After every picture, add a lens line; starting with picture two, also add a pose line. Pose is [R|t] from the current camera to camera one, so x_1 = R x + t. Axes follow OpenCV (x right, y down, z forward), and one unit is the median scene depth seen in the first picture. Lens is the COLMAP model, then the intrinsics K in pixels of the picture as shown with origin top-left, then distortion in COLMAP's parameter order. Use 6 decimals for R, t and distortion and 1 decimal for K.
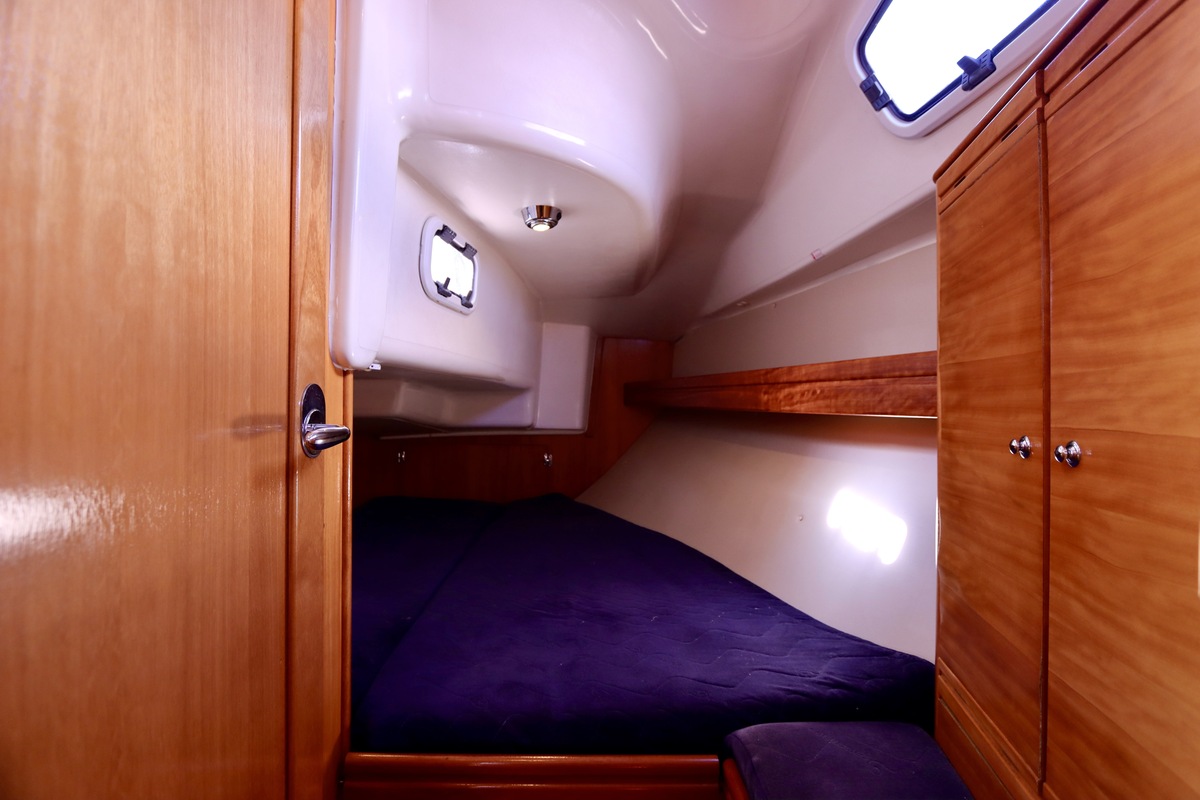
lens RADIAL K [[566.4, 0, 599.7], [0, 566.4, 391.9], [0, 0, 1]] dist [-0.017622, 0.000985]
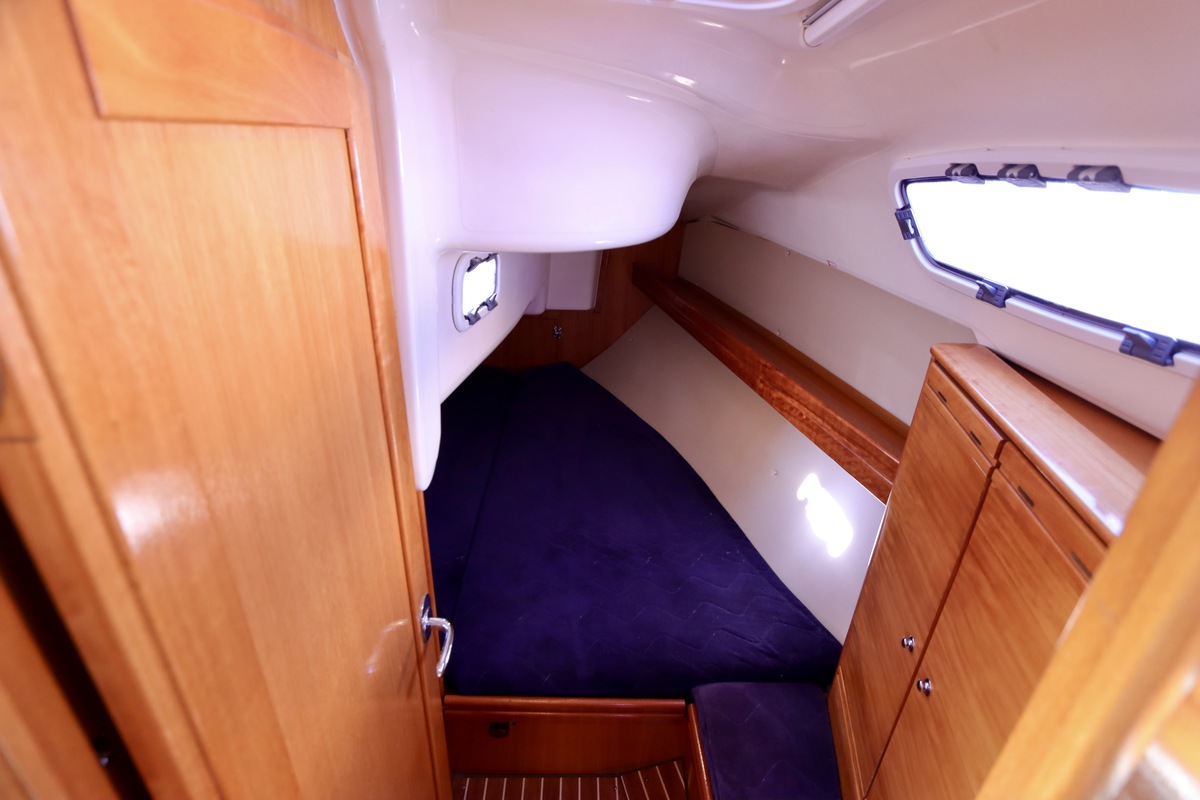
lens RADIAL K [[570.9, 0, 569.4], [0, 570.9, 399.8], [0, 0, 1]] dist [0.000445, 0.000200]
pose [[0.998722, 0.018710, -0.046951, -0.033632], [0.004445, 0.892844, 0.450344, -0.524037], [0.050346, -0.449977, 0.891620, -0.040279]]
